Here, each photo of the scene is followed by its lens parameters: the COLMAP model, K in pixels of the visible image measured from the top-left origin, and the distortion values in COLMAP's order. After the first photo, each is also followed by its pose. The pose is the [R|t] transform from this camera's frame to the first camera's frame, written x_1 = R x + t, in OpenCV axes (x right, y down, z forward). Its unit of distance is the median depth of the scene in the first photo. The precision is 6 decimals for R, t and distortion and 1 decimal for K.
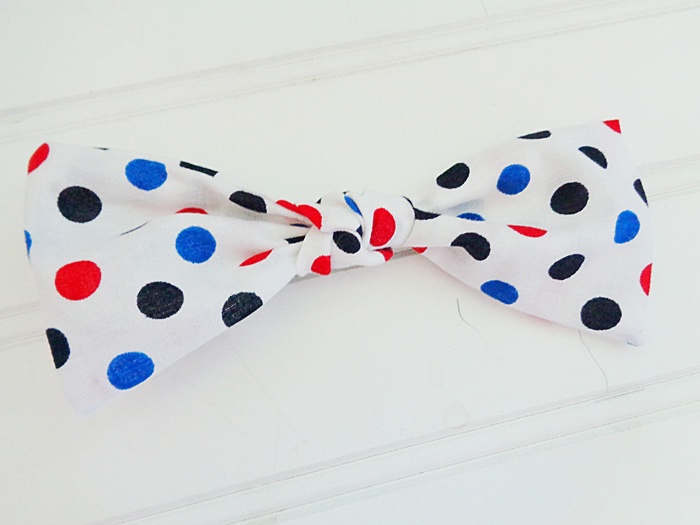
lens RADIAL K [[518.9, 0, 353.6], [0, 518.9, 262.2], [0, 0, 1]] dist [0.004172, 0.004342]
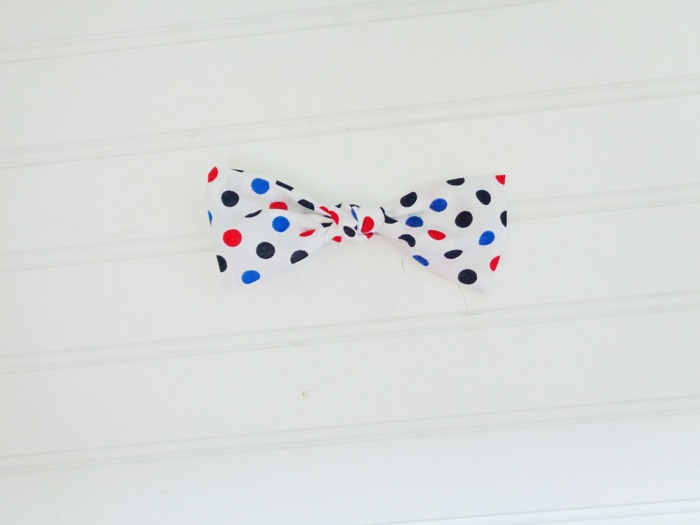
lens RADIAL K [[518.9, 0, 353.6], [0, 518.9, 262.2], [0, 0, 1]] dist [0.004172, 0.004342]
pose [[0.989191, 0.136159, -0.054417, 0.134914], [-0.117603, 0.958370, 0.260186, -0.465217], [0.087578, -0.250974, 0.964024, -1.078201]]
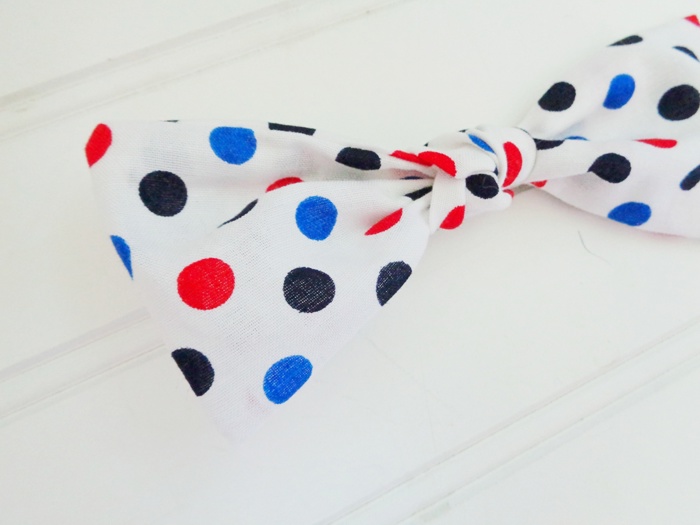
lens RADIAL K [[518.9, 0, 353.6], [0, 518.9, 262.2], [0, 0, 1]] dist [0.004172, 0.004342]
pose [[0.974494, -0.182566, 0.130507, -0.352356], [0.173455, 0.981735, 0.078160, -0.018596], [-0.142393, -0.053529, 0.988362, 0.154802]]
